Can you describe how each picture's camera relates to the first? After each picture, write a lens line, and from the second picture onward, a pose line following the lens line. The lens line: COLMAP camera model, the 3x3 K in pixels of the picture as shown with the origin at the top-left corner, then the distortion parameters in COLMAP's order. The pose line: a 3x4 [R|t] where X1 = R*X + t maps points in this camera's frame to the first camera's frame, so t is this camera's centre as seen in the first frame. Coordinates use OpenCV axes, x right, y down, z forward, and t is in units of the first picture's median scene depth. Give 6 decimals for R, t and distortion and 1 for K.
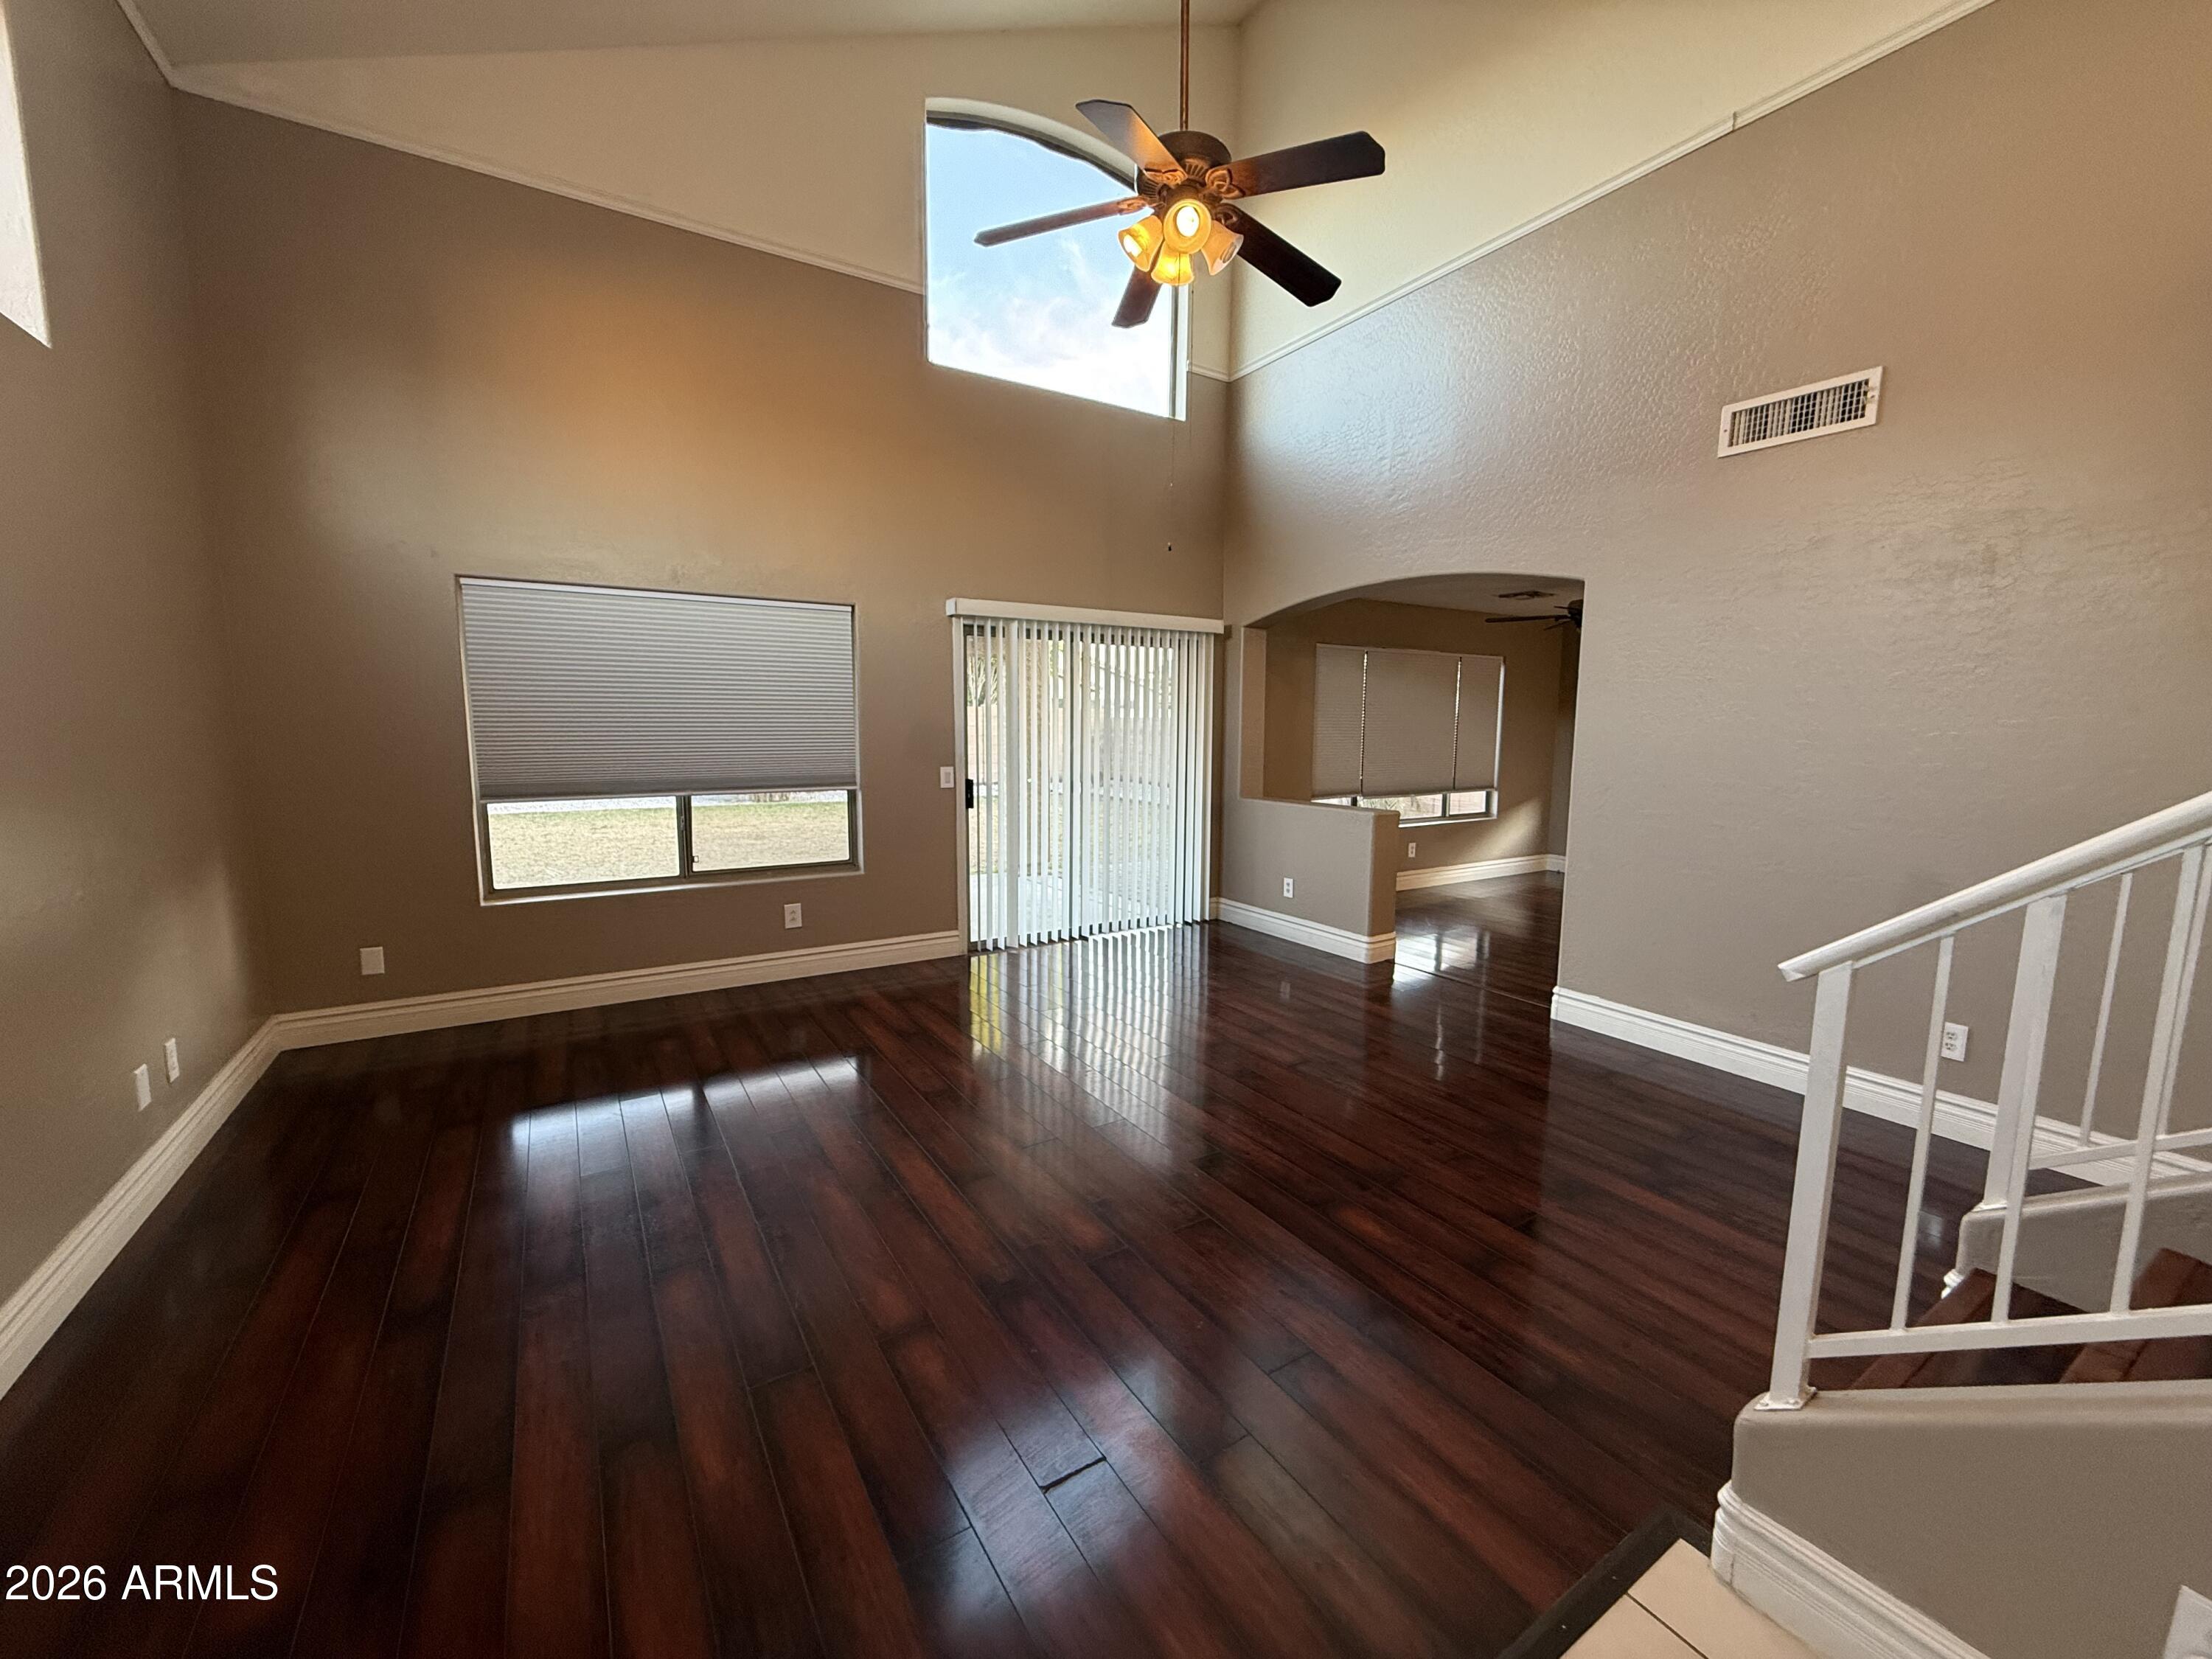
lens RADIAL K [[876.9, 0, 1101.0], [0, 876.9, 832.5], [0, 0, 1]] dist [-0.000101, -0.000021]
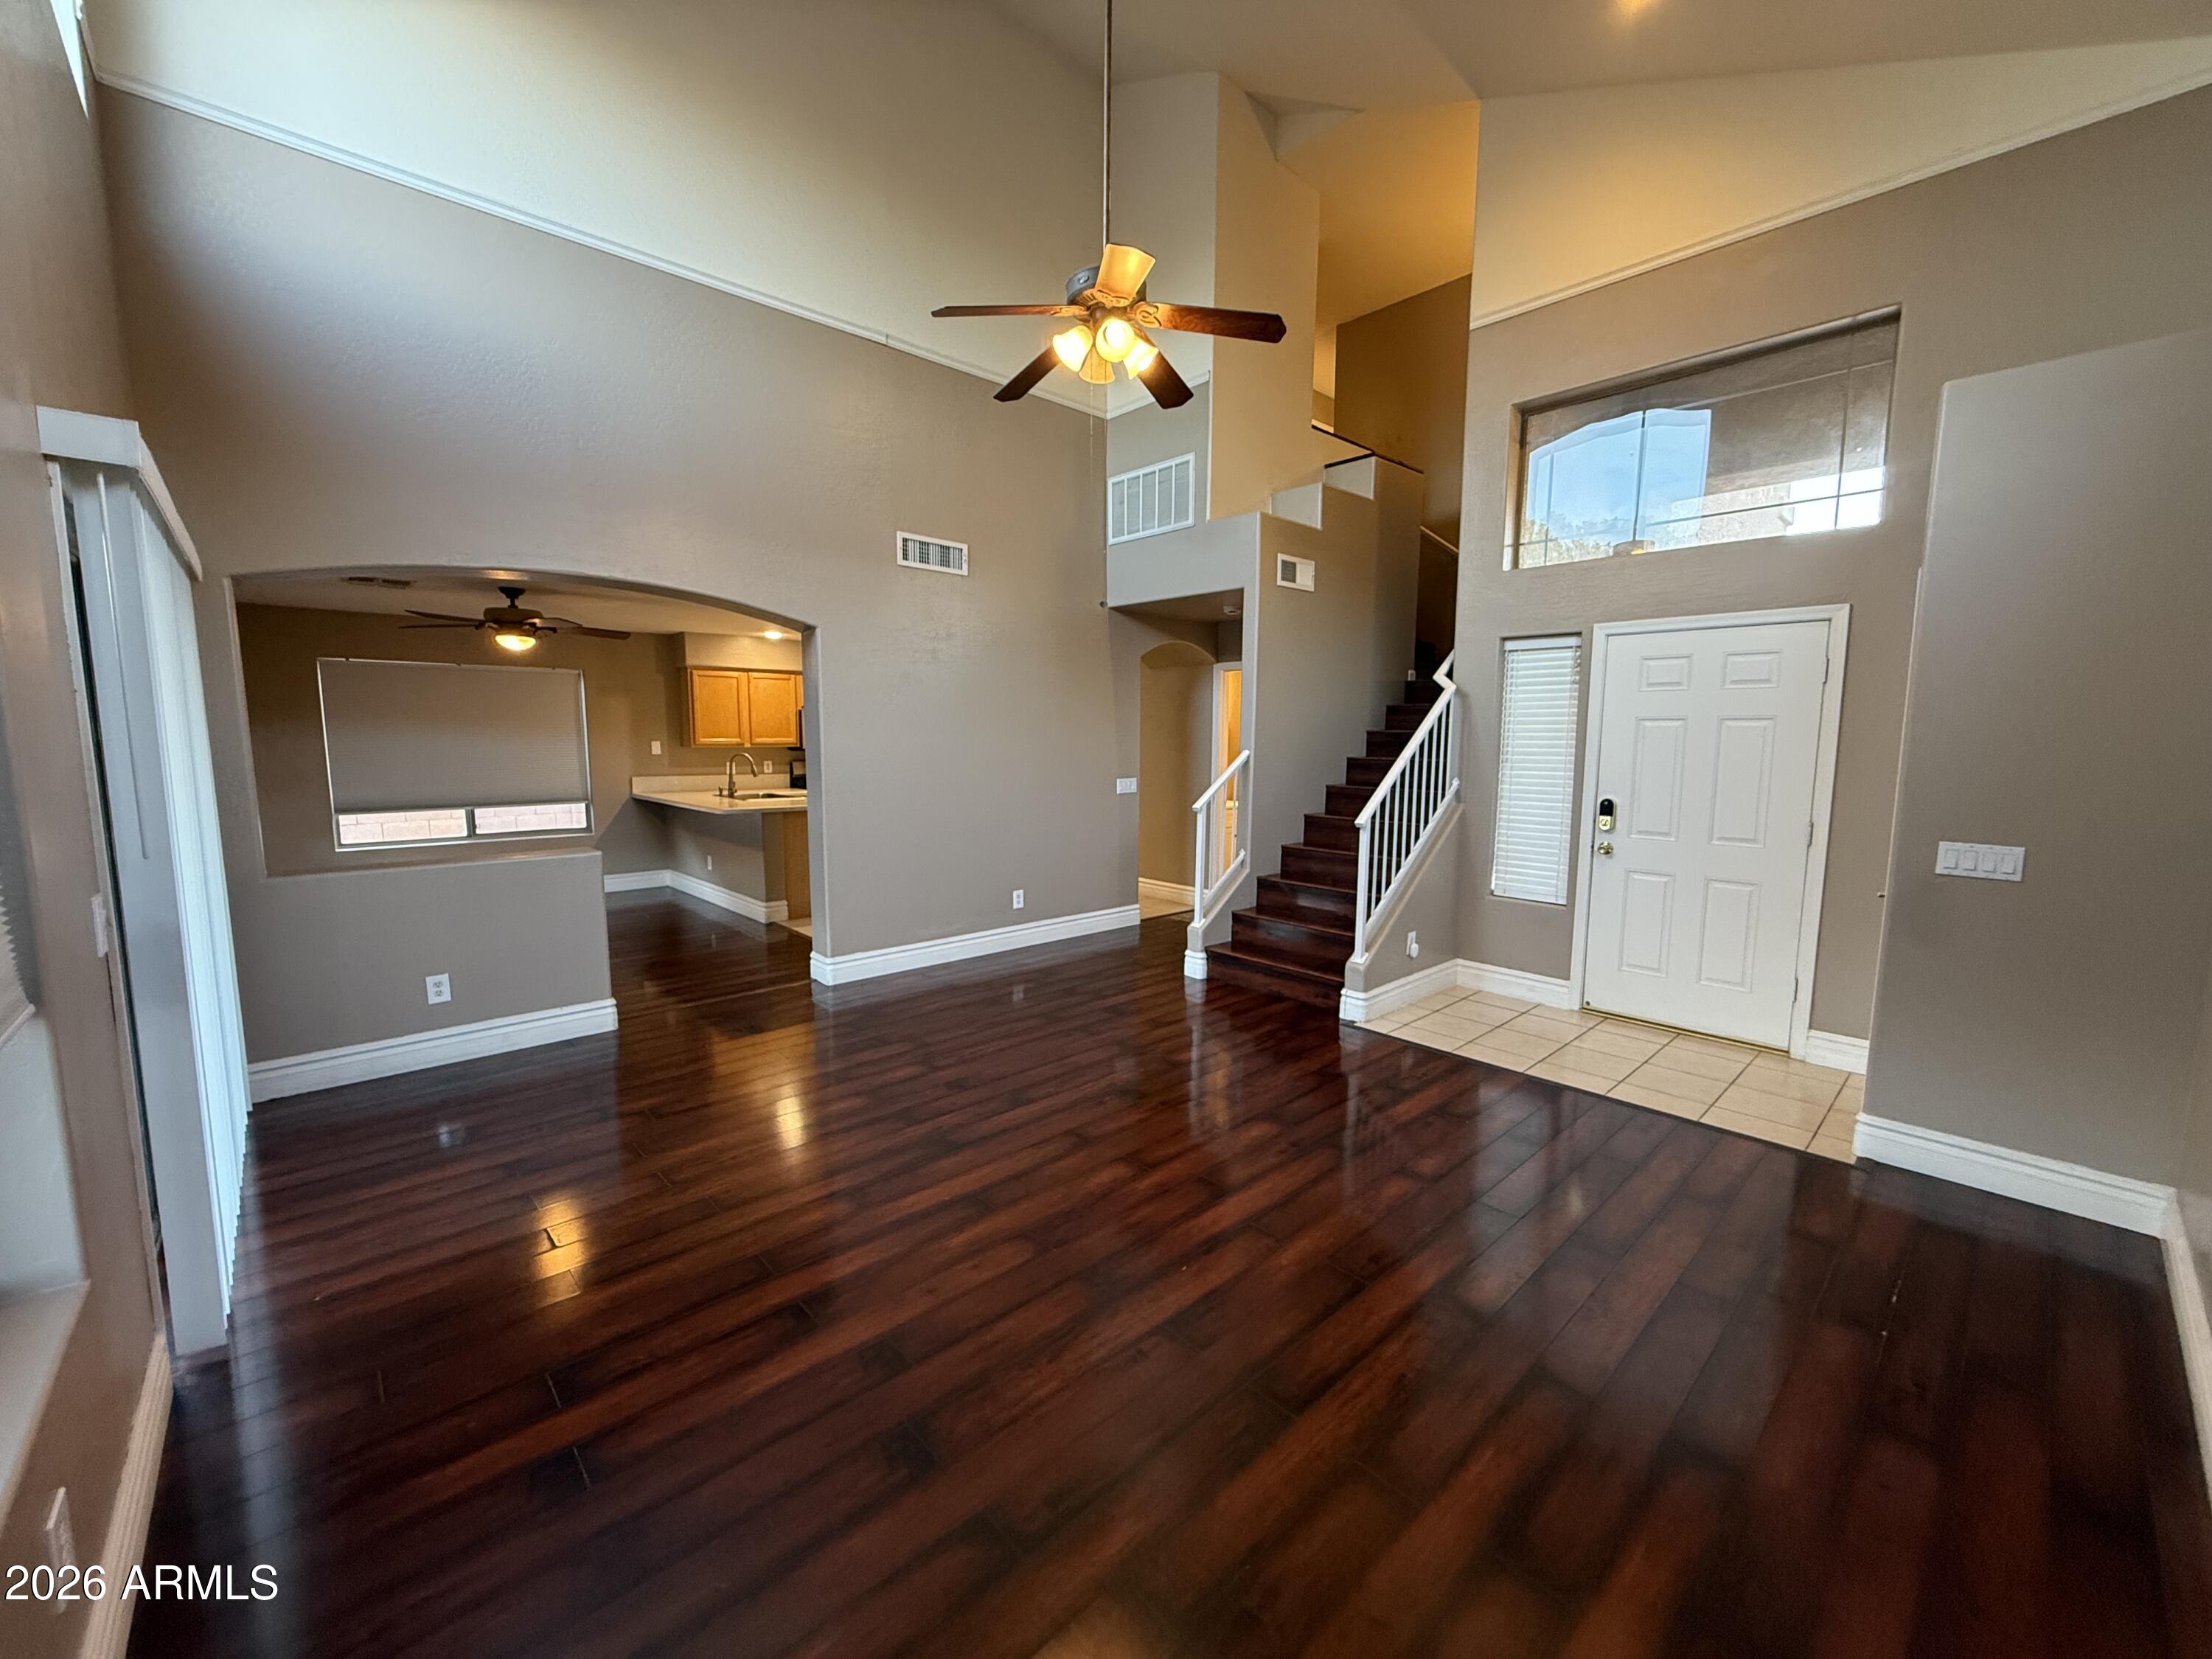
lens RADIAL K [[876.9, 0, 1099.1], [0, 876.9, 832.7], [0, 0, 1]] dist [-0.000101, -0.000021]
pose [[-0.189799, -0.120472, 0.974404, -0.907649], [0.115737, 0.982779, 0.144051, -0.162057], [-0.974978, 0.140115, -0.172587, 1.031324]]
